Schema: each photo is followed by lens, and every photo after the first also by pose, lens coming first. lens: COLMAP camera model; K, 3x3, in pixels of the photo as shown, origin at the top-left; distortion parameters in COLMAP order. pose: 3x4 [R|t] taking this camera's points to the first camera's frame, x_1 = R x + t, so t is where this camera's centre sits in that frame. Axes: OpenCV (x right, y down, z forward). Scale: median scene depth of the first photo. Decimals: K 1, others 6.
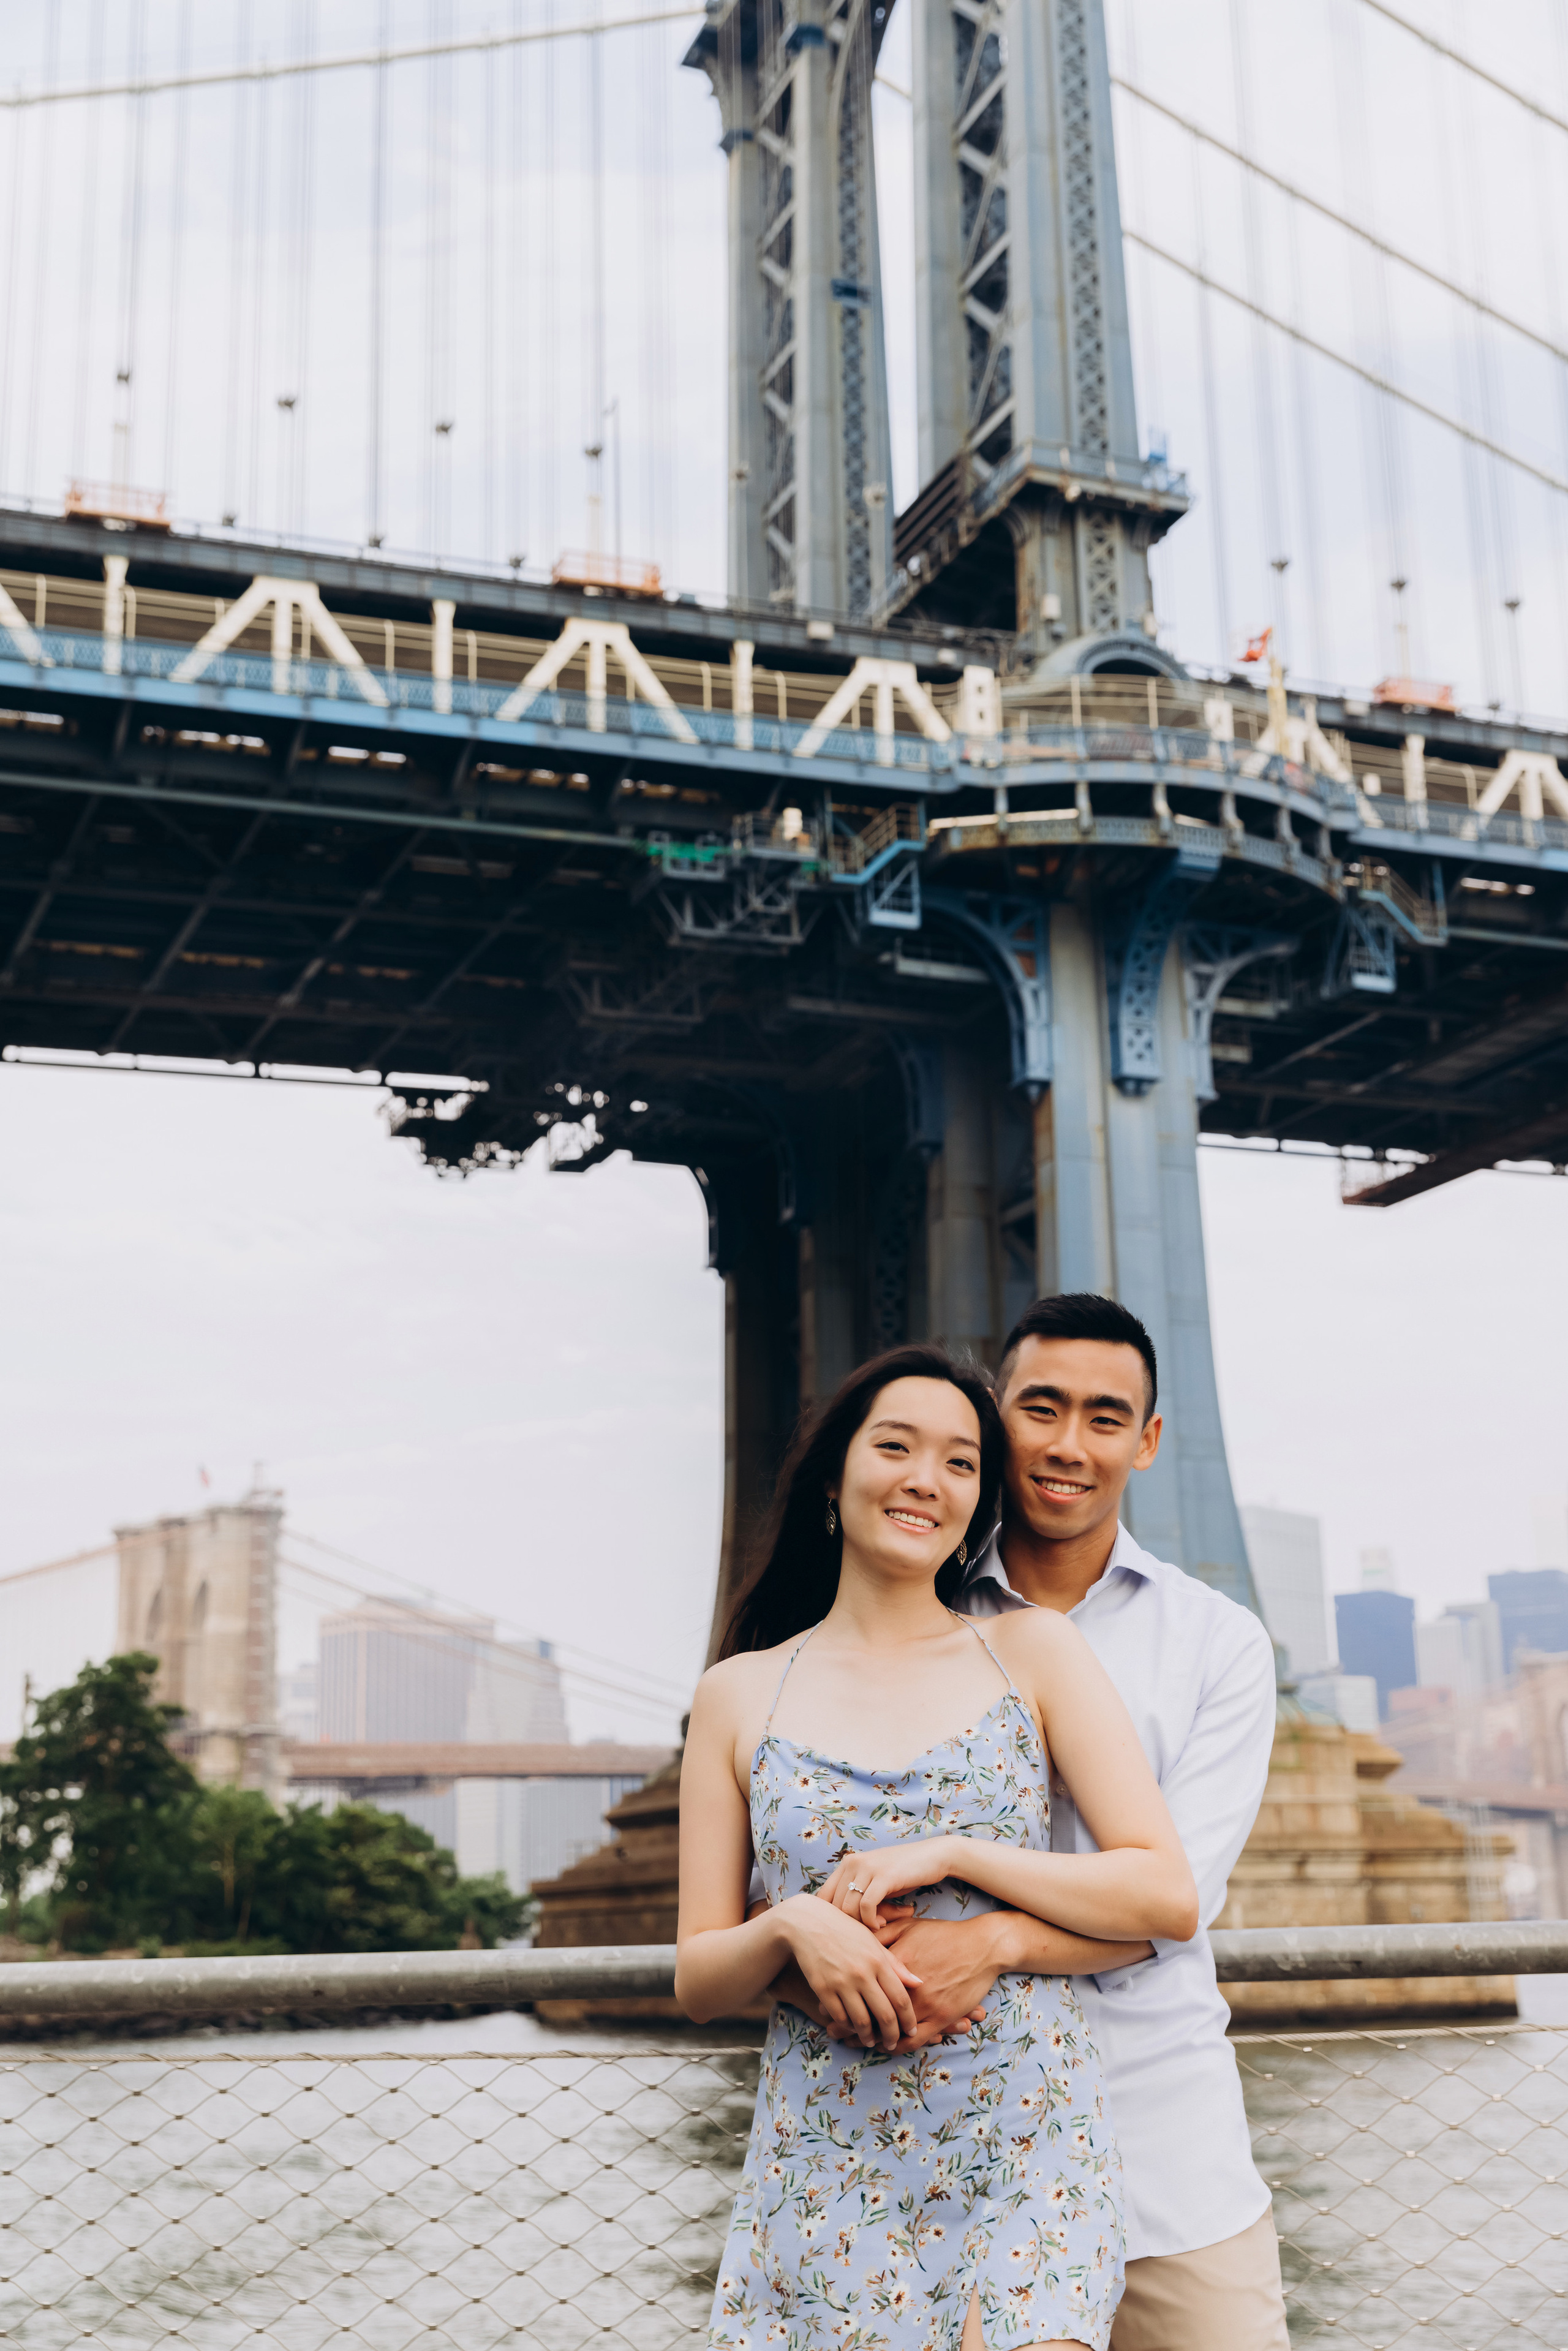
lens RADIAL K [[2794.3, 0, 881.3], [0, 2794.3, 1176.9], [0, 0, 1]] dist [-0.011026, 0.037810]
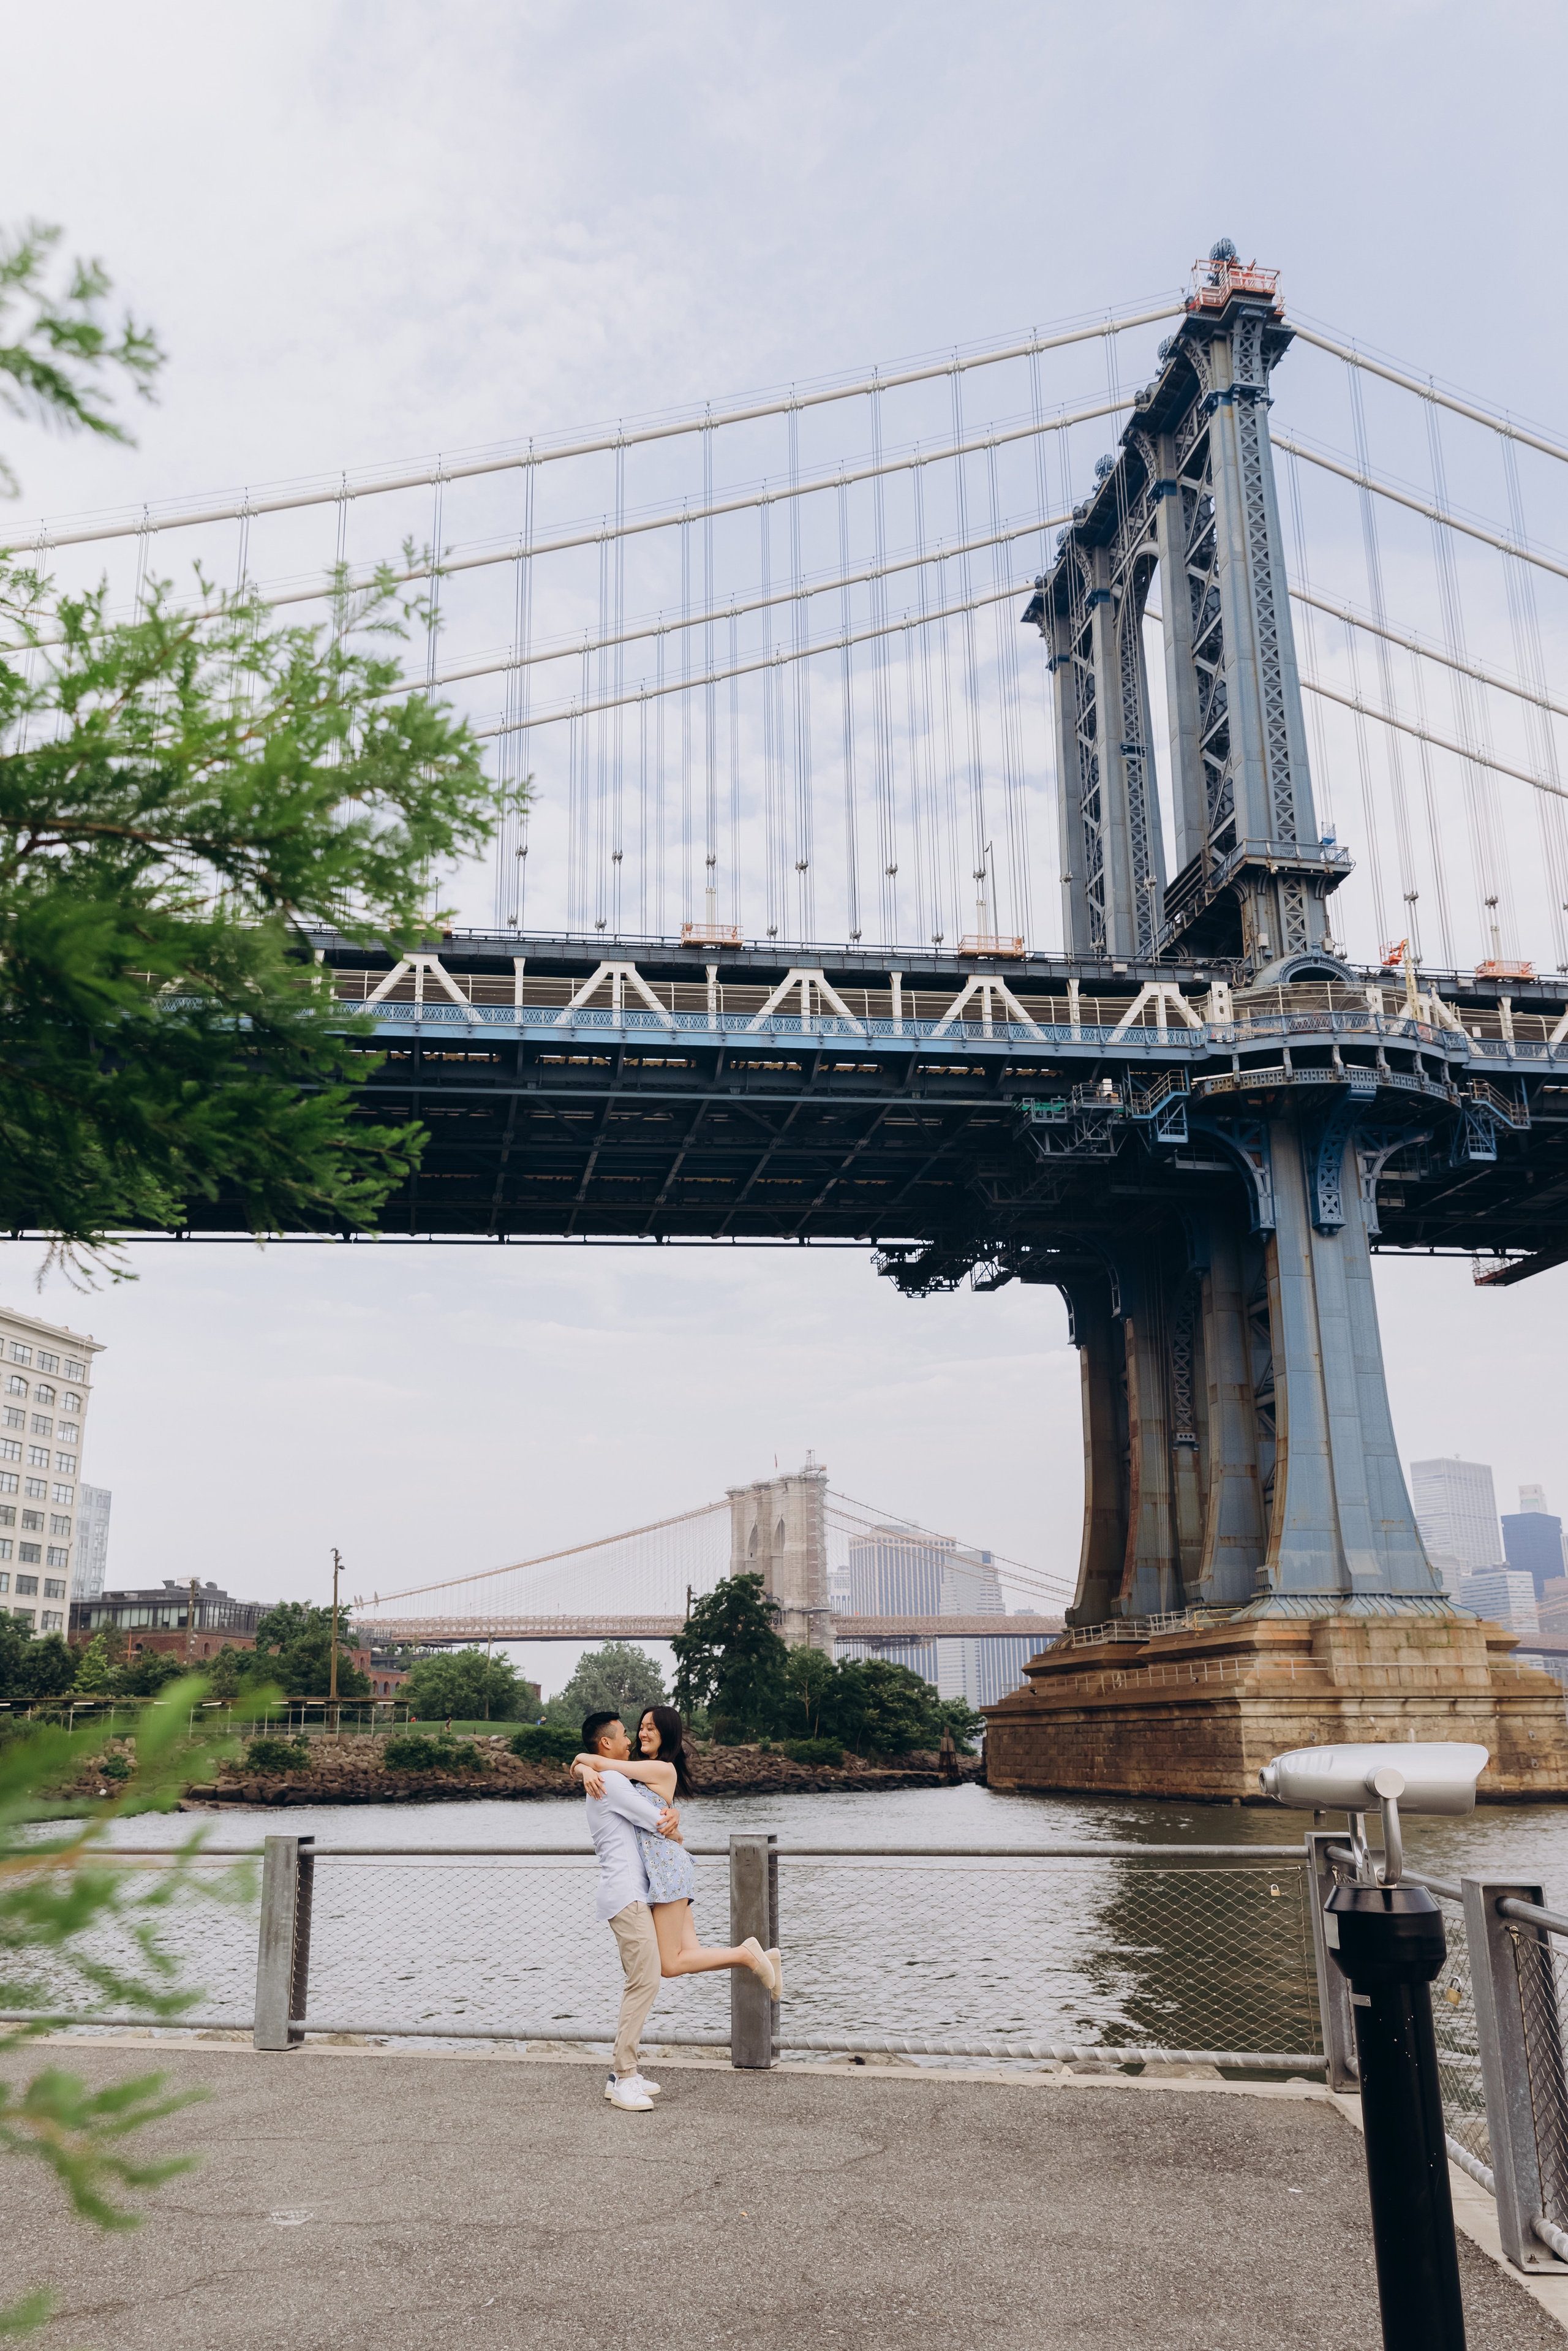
lens RADIAL K [[1793.2, 0, 785.9], [0, 1793.2, 1308.4], [0, 0, 1]] dist [-0.000292, -0.000734]
pose [[0.973571, -0.038778, -0.225067, 0.016500], [0.047164, 0.998374, 0.032000, -0.035492], [0.223460, -0.041770, 0.973818, -0.092451]]
